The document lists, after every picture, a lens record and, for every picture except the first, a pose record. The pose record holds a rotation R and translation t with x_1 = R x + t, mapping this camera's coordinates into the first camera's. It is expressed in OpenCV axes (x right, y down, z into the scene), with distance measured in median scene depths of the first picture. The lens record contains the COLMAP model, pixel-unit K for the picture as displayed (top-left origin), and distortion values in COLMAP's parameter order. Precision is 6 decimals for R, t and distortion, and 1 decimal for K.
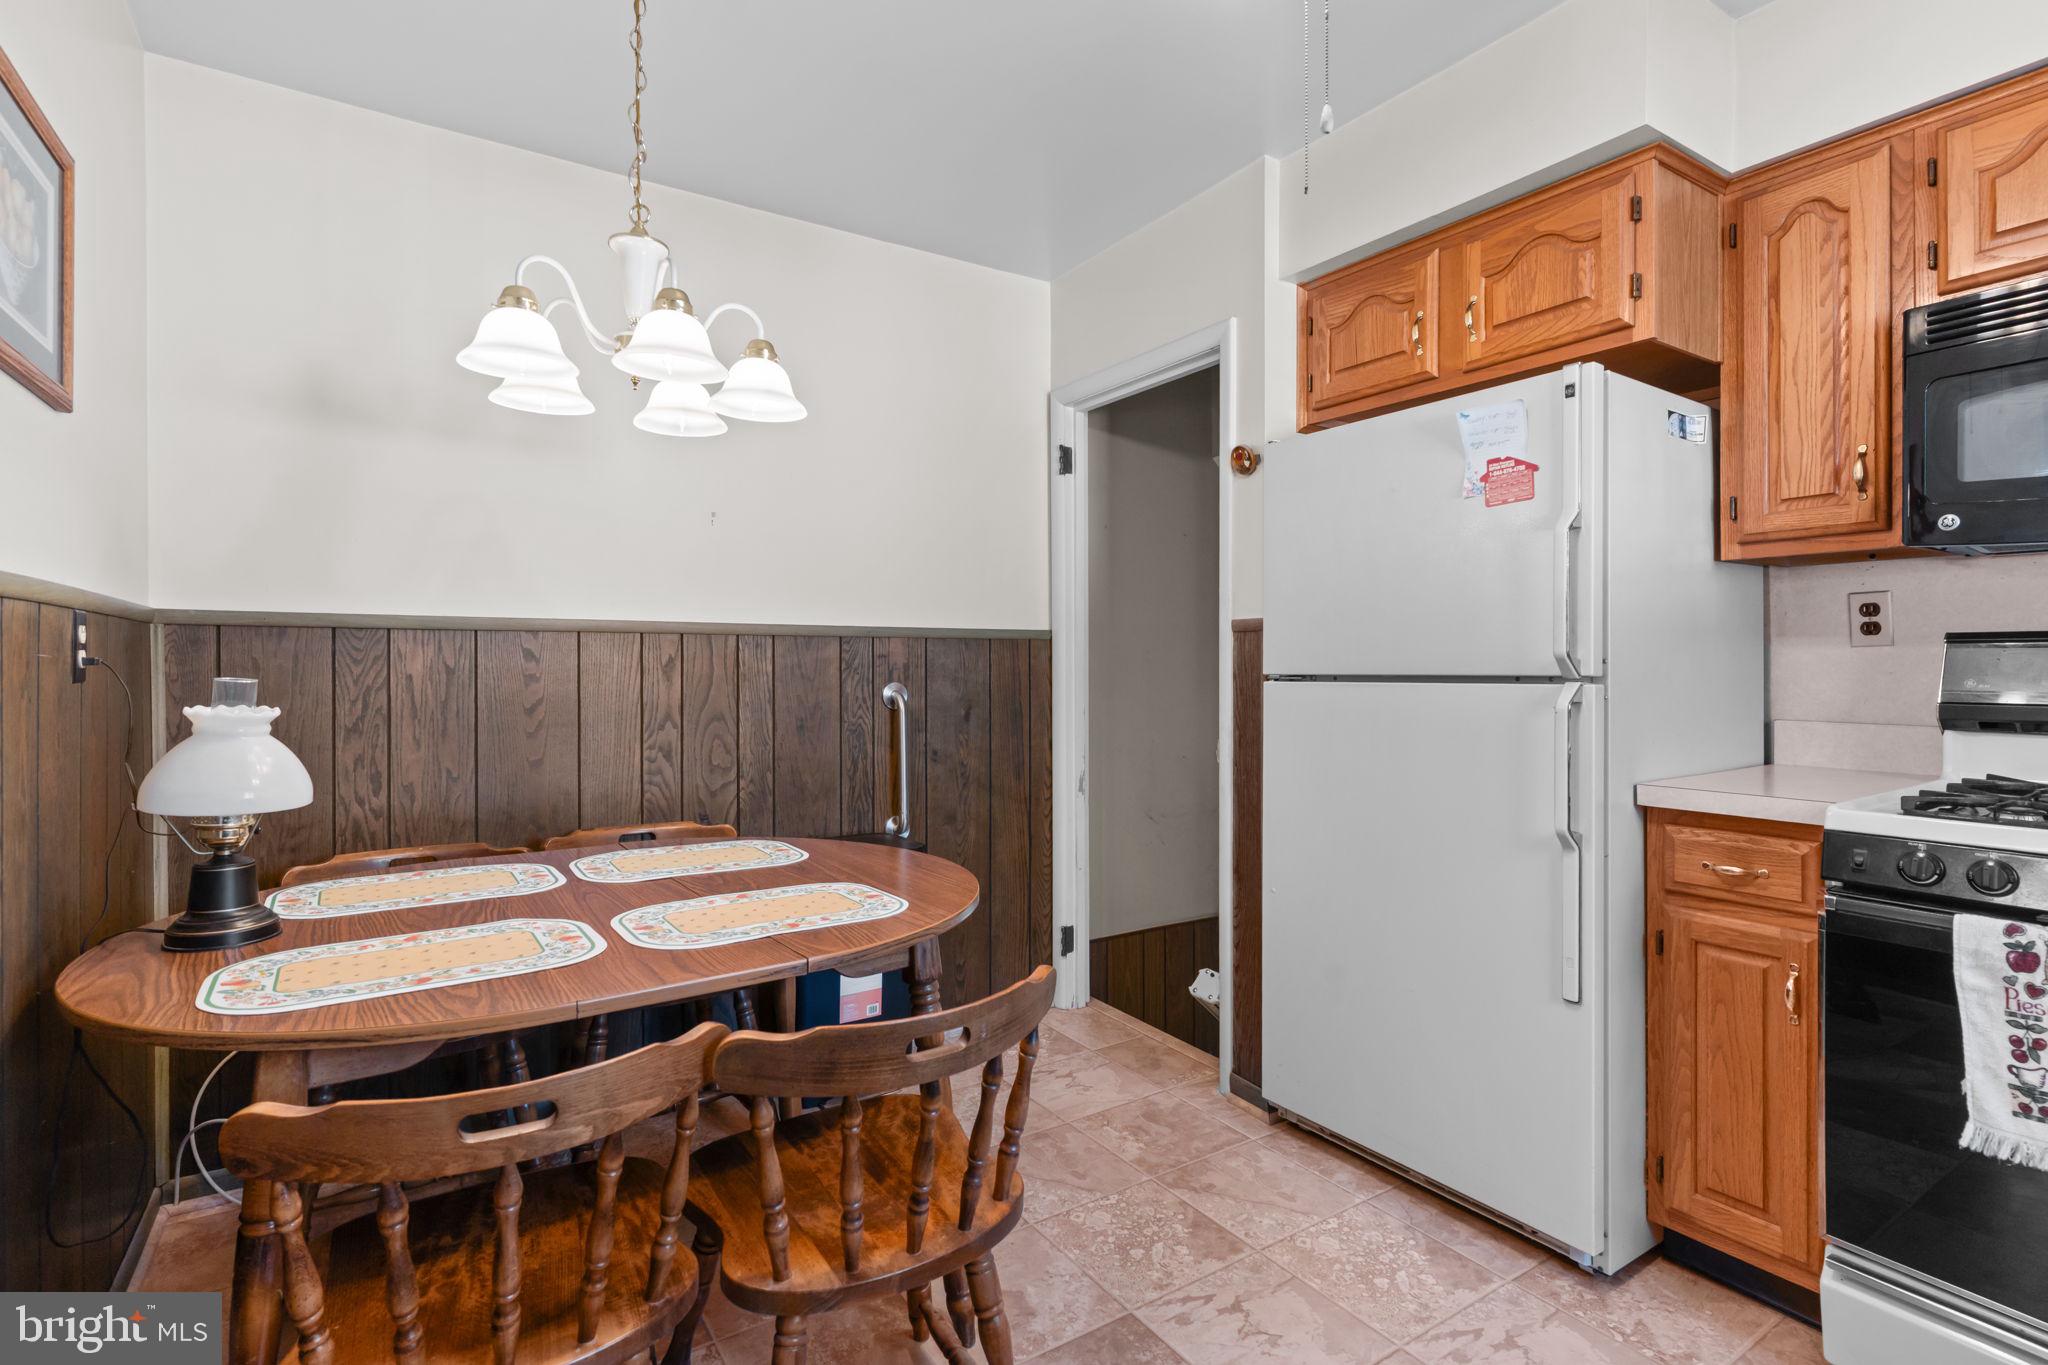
lens RADIAL K [[977.2, 0, 1032.3], [0, 977.2, 667.2], [0, 0, 1]] dist [0.003095, -0.000229]
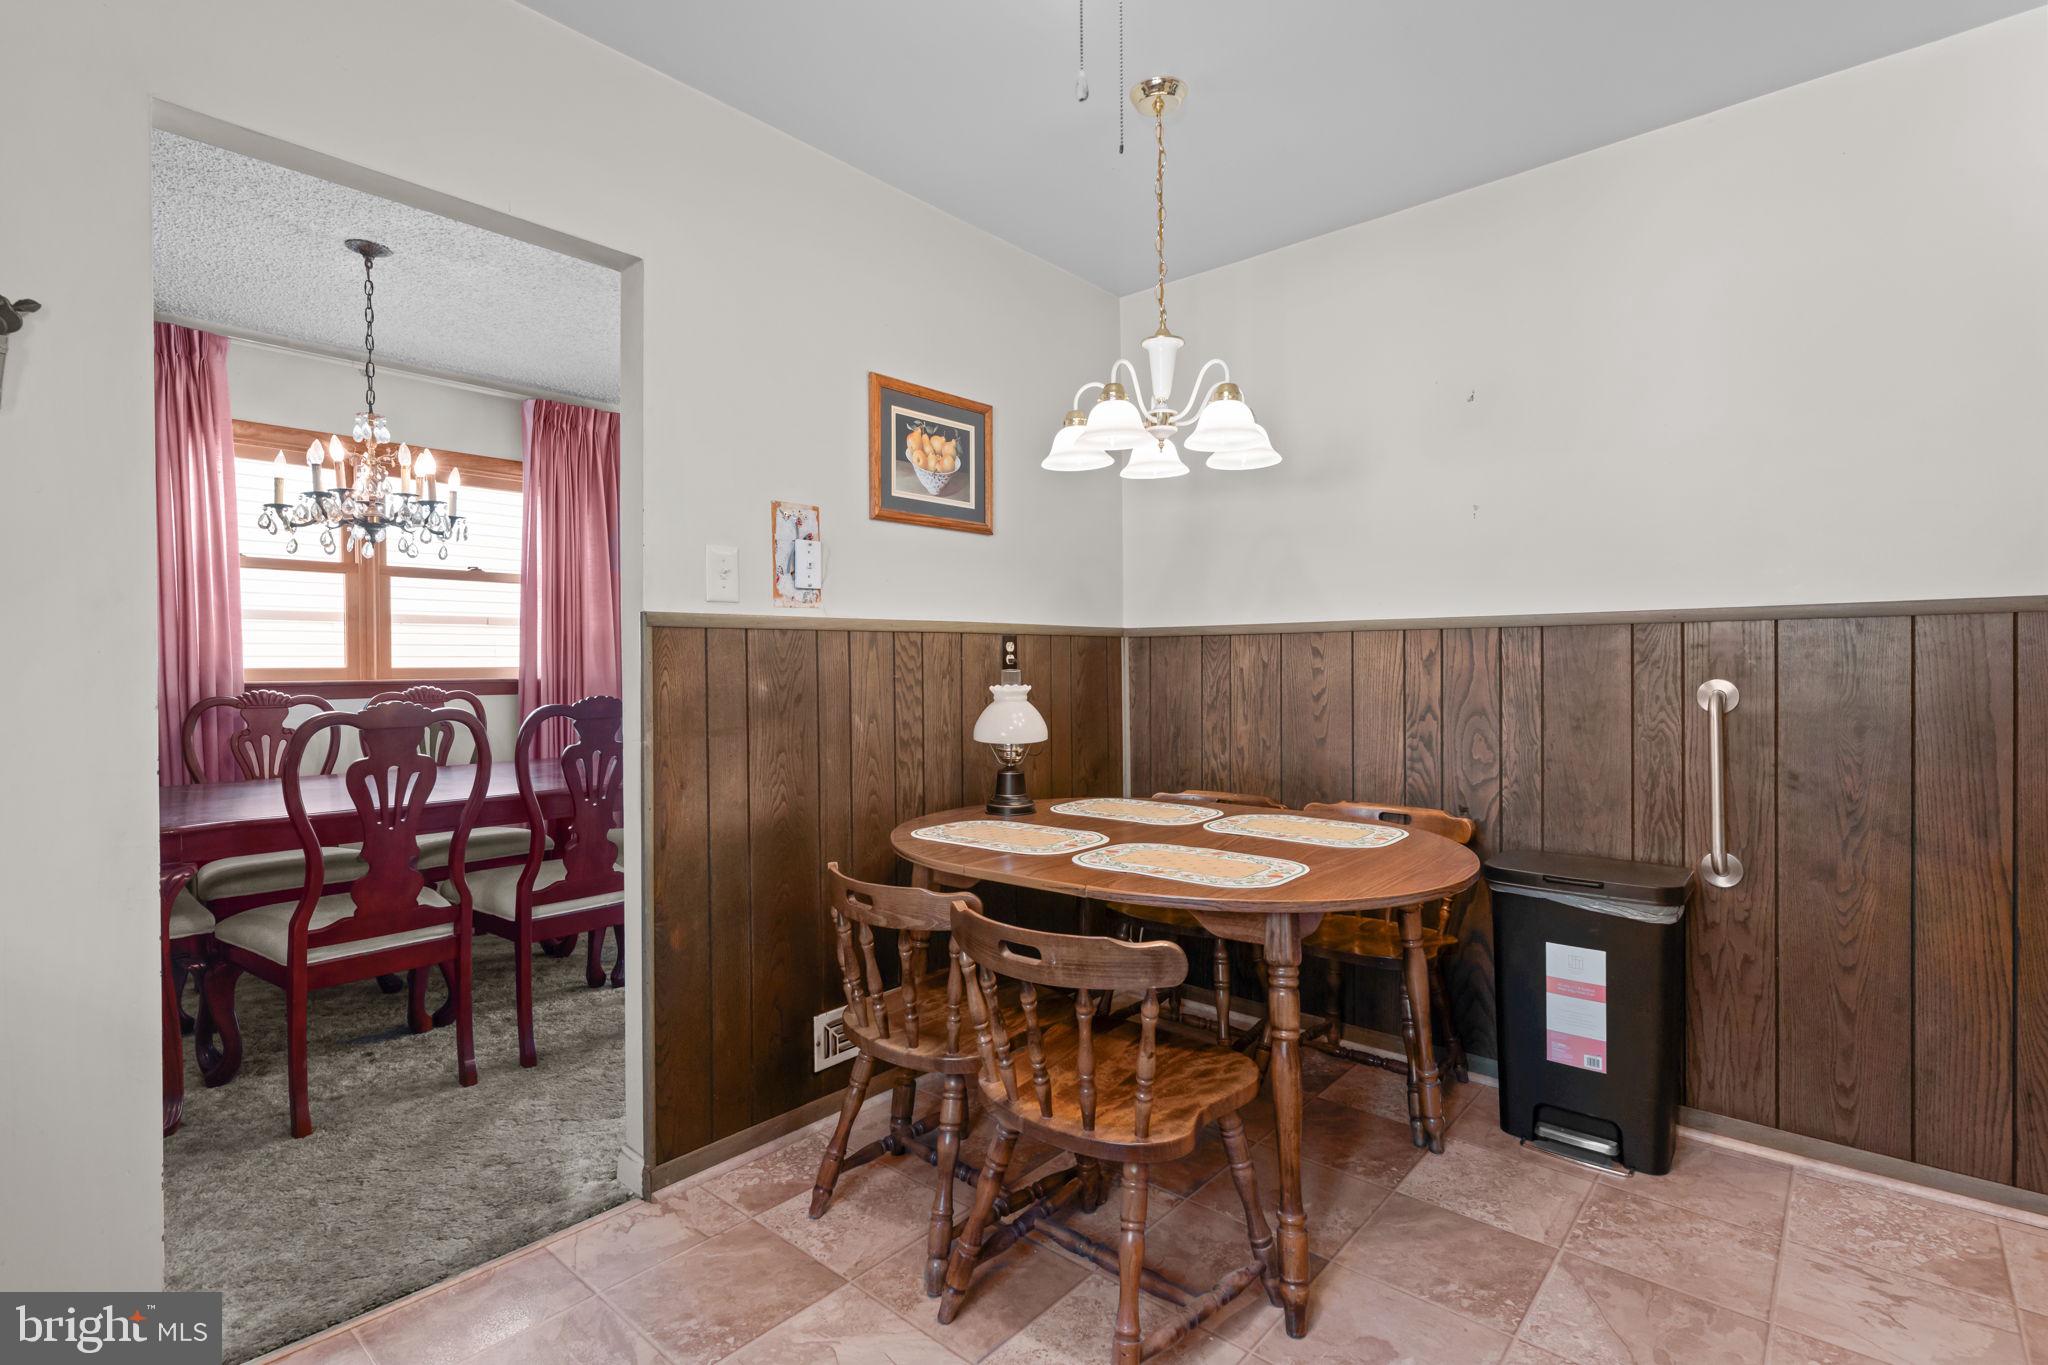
lens RADIAL K [[978.5, 0, 1021.5], [0, 978.5, 660.7], [0, 0, 1]] dist [0.001506, -0.000075]
pose [[0.265038, -0.005597, -0.964222, 0.651522], [0.005635, 0.999975, -0.004255, 0.001501], [0.964221, -0.004305, 0.265063, 0.365139]]
